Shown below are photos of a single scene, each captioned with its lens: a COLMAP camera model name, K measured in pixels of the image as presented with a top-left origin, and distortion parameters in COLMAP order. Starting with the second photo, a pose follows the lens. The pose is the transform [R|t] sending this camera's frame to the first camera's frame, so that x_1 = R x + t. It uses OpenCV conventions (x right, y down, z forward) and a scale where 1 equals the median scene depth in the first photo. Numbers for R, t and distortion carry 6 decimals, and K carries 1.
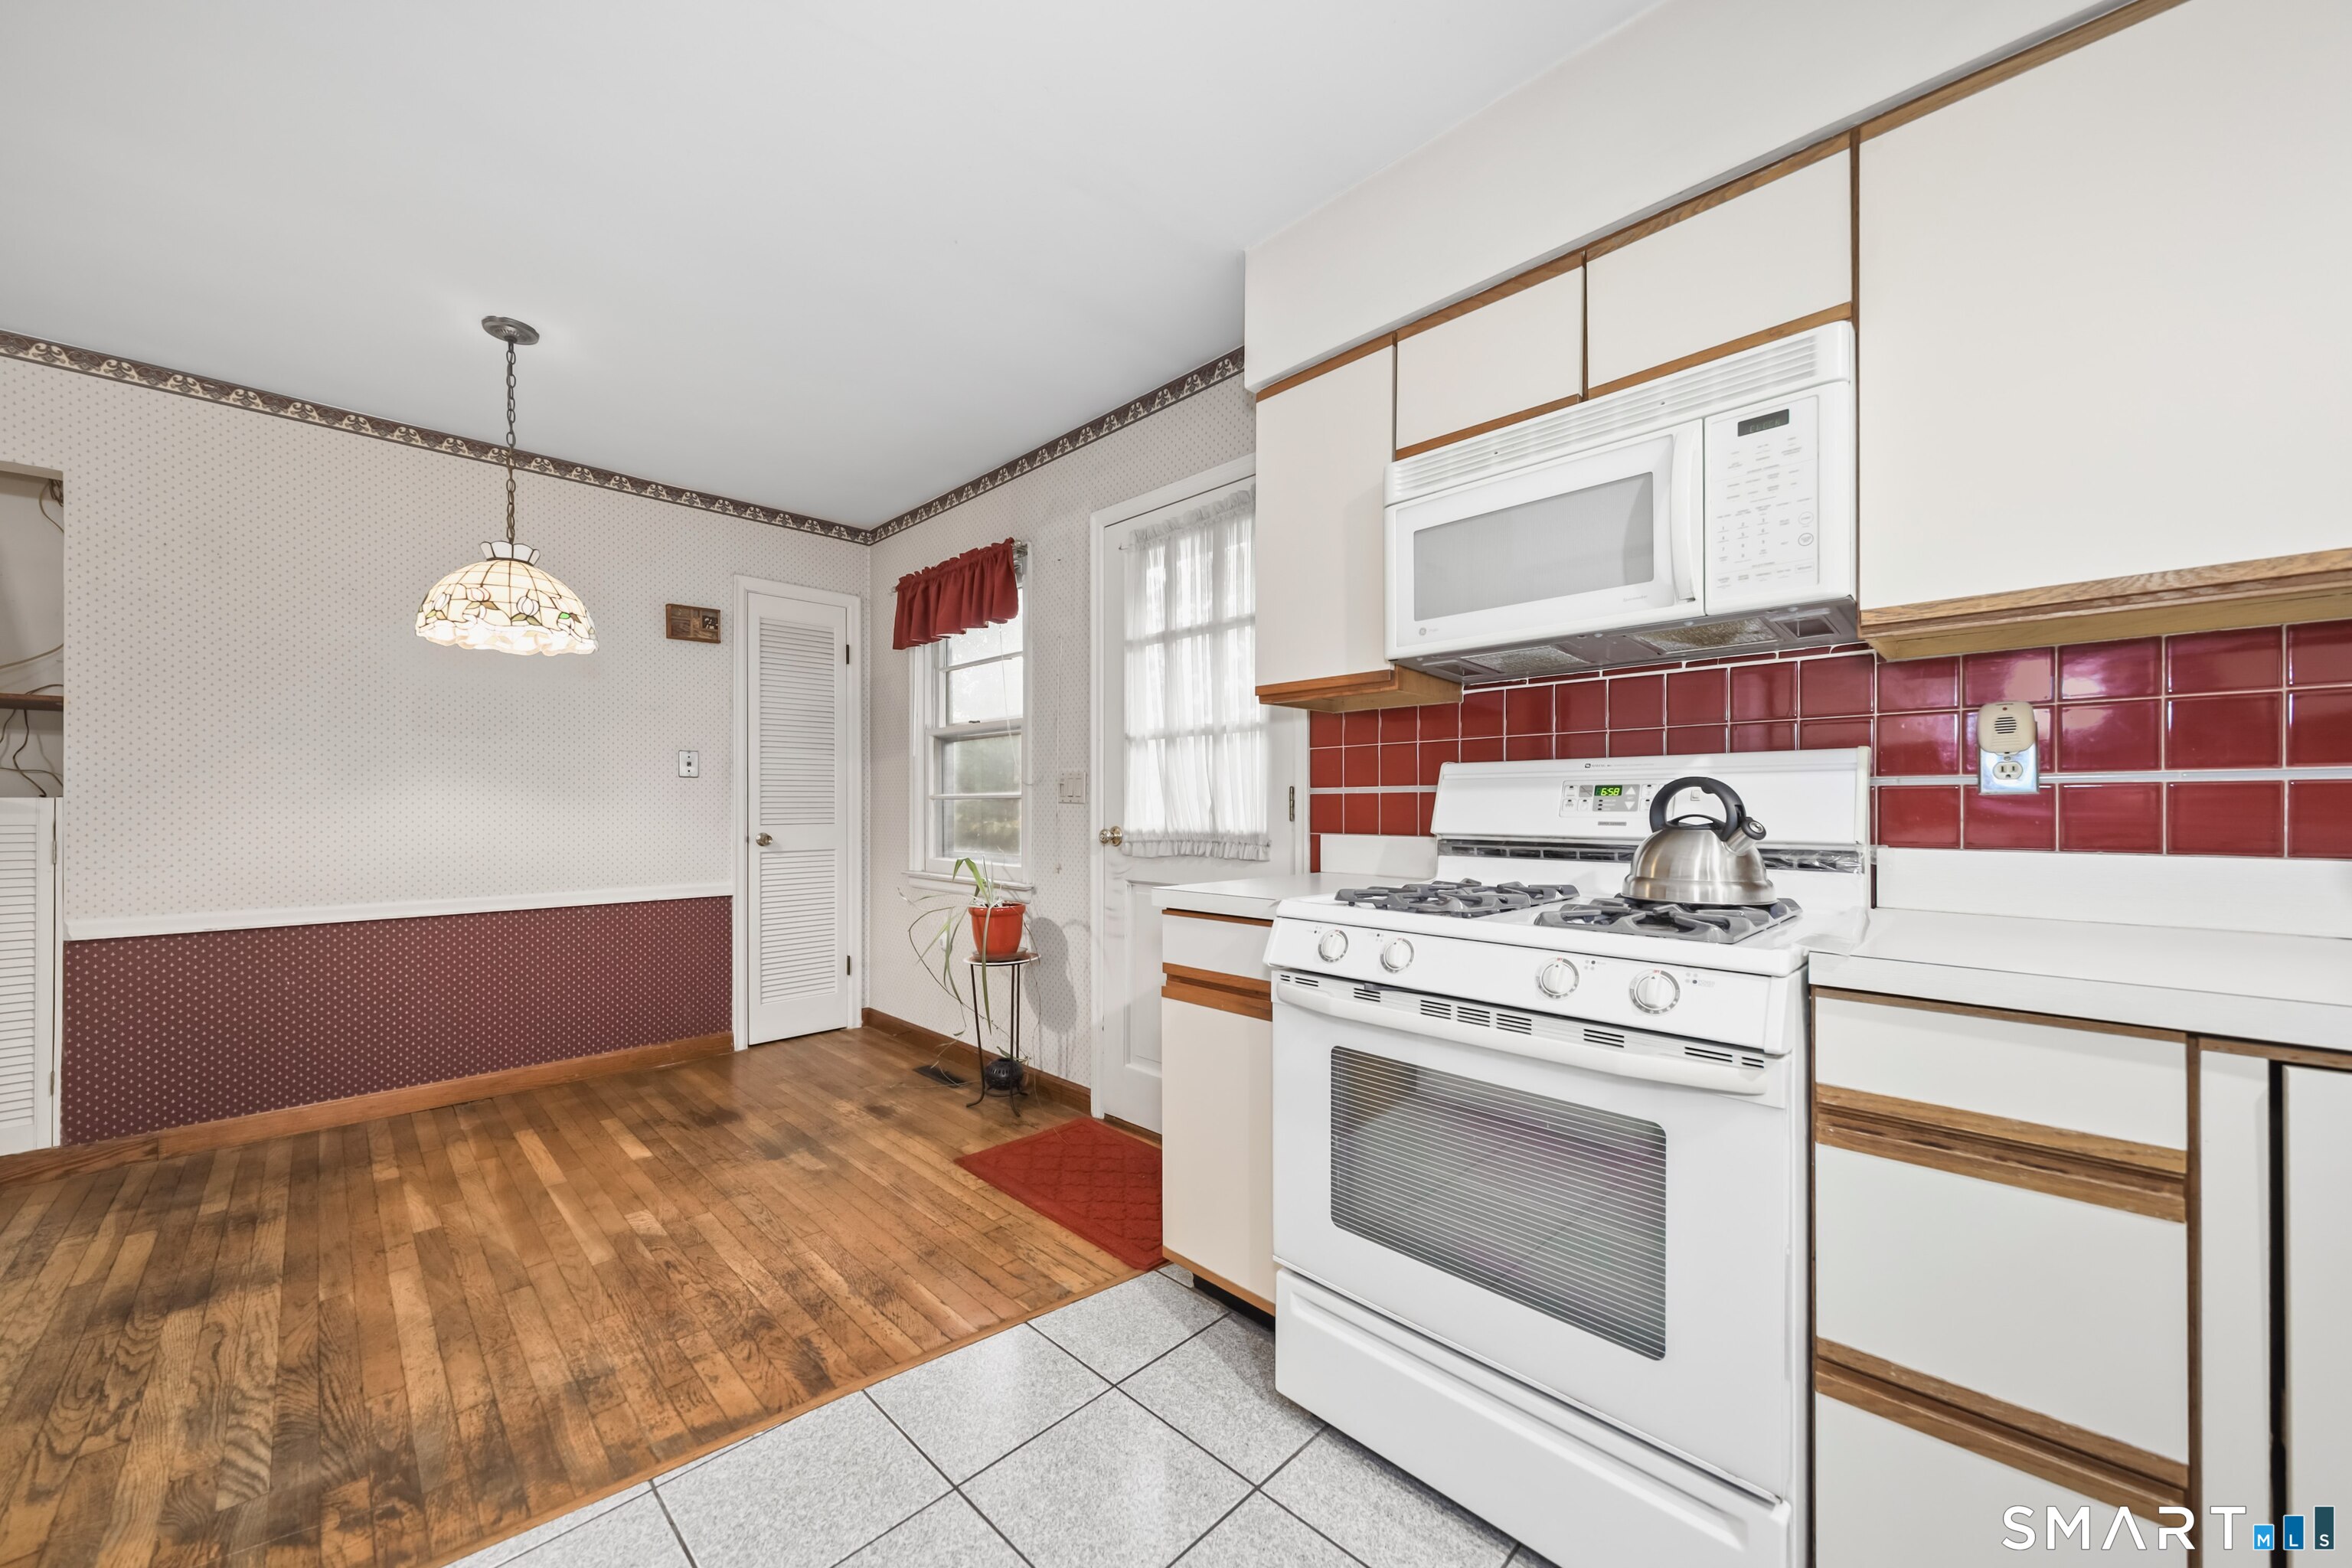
lens RADIAL K [[862.7, 0, 1166.3], [0, 862.7, 800.7], [0, 0, 1]] dist [-0.002214, 0.000111]
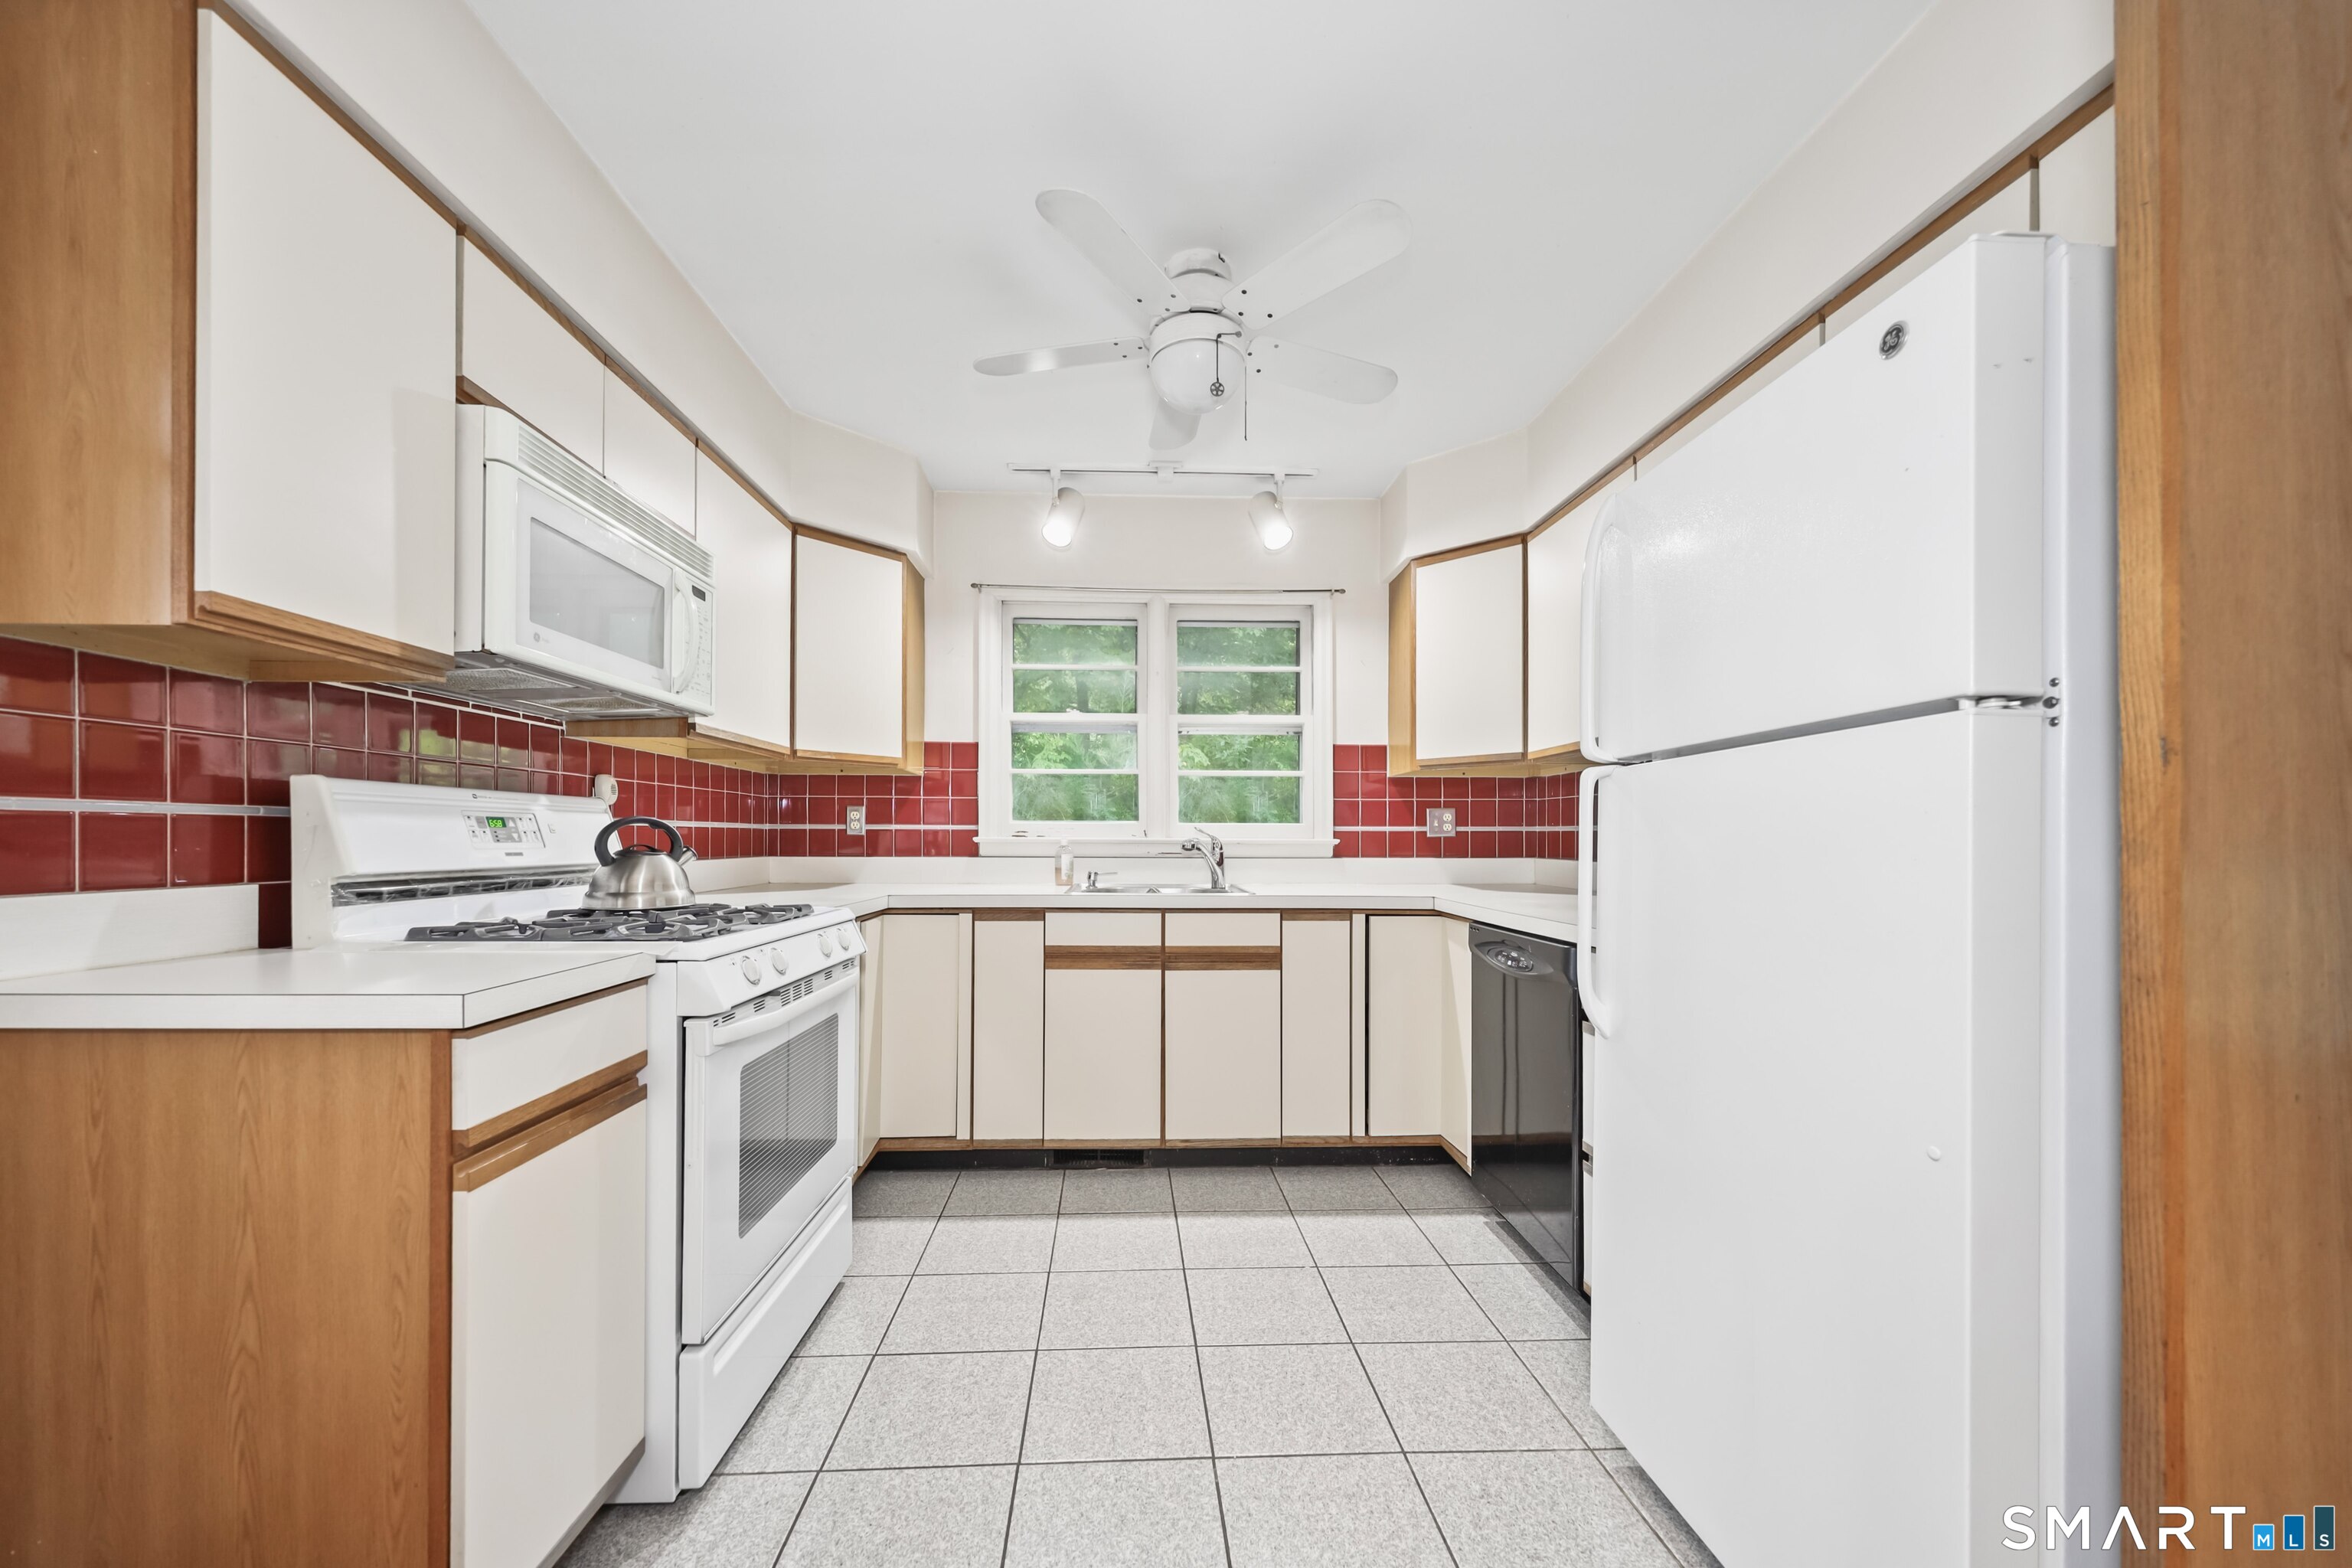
lens RADIAL K [[862.7, 0, 1170.2], [0, 862.7, 835.1], [0, 0, 1]] dist [-0.002214, 0.000111]
pose [[-0.744614, -0.001428, 0.667493, -0.644429], [-0.006091, 0.999971, -0.004656, 0.002797], [-0.667467, -0.007533, -0.744601, 1.038866]]
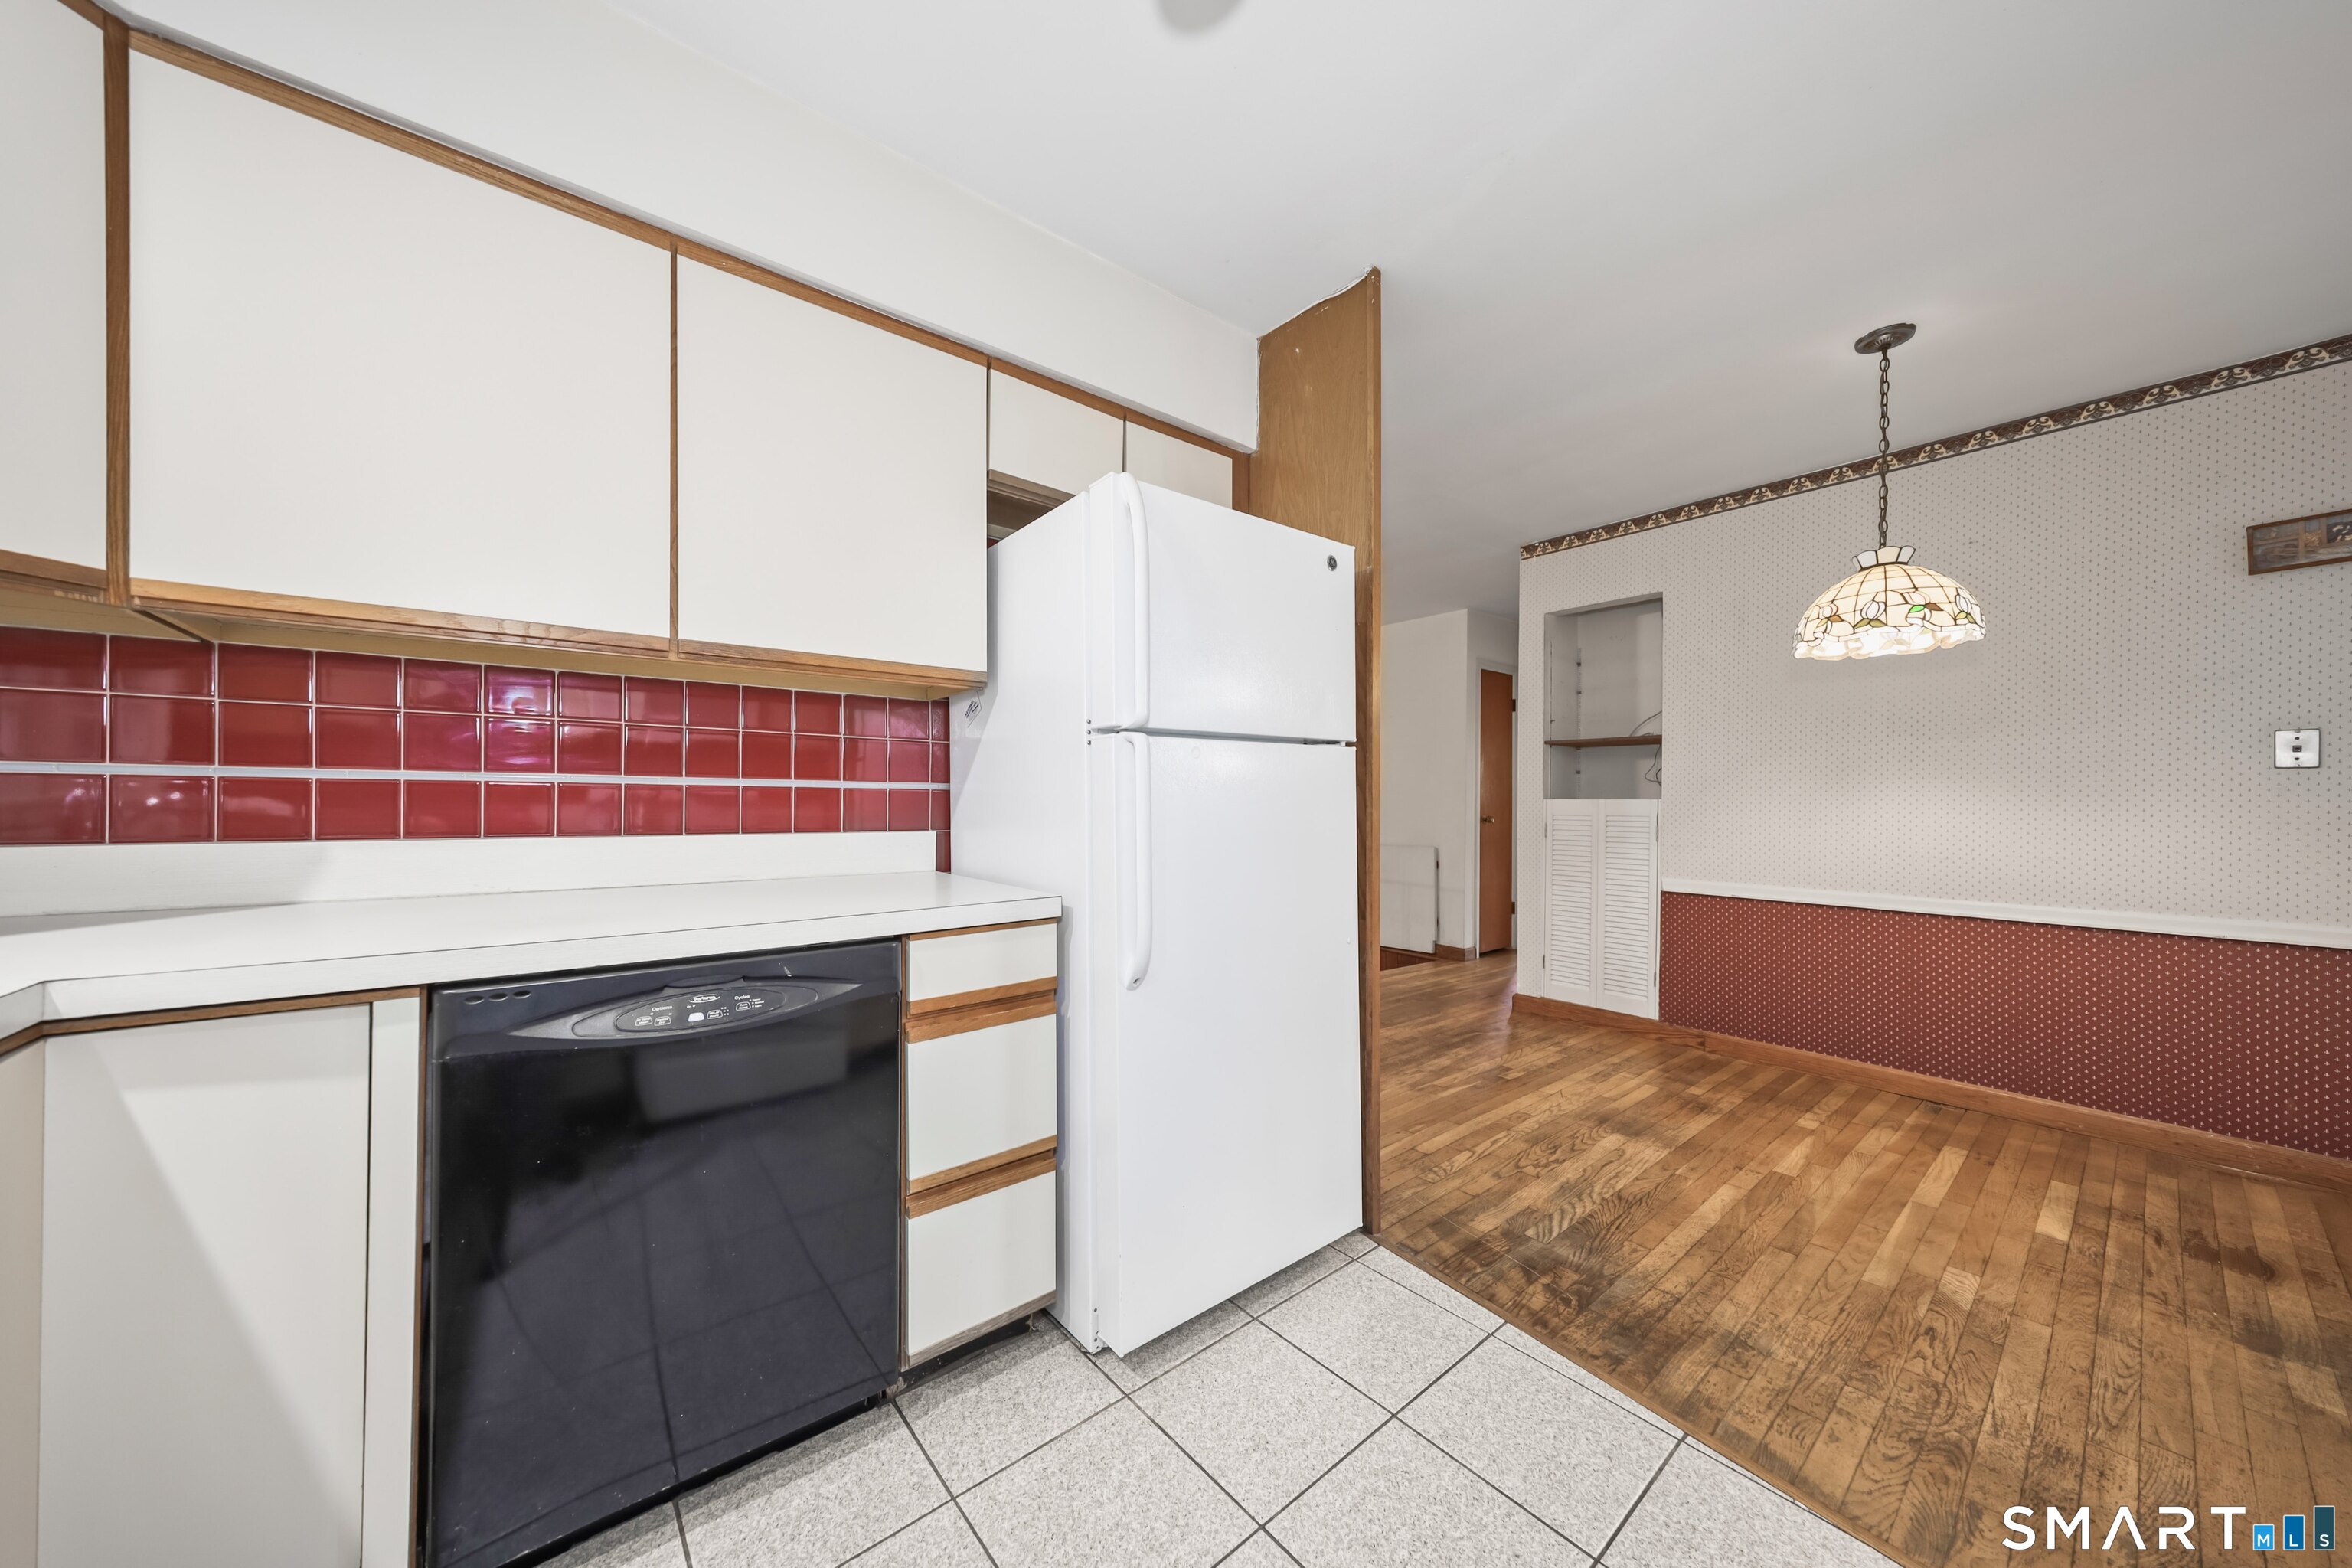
lens RADIAL K [[787.0, 0, 1158.2], [0, 787.0, 792.8], [0, 0, 1]] dist [0.001689, 0.000016]
pose [[-0.111196, -0.008894, -0.993759, 0.316102], [-0.002148, 0.999960, -0.008709, -0.000338], [0.993796, 0.001167, -0.111211, 0.313272]]
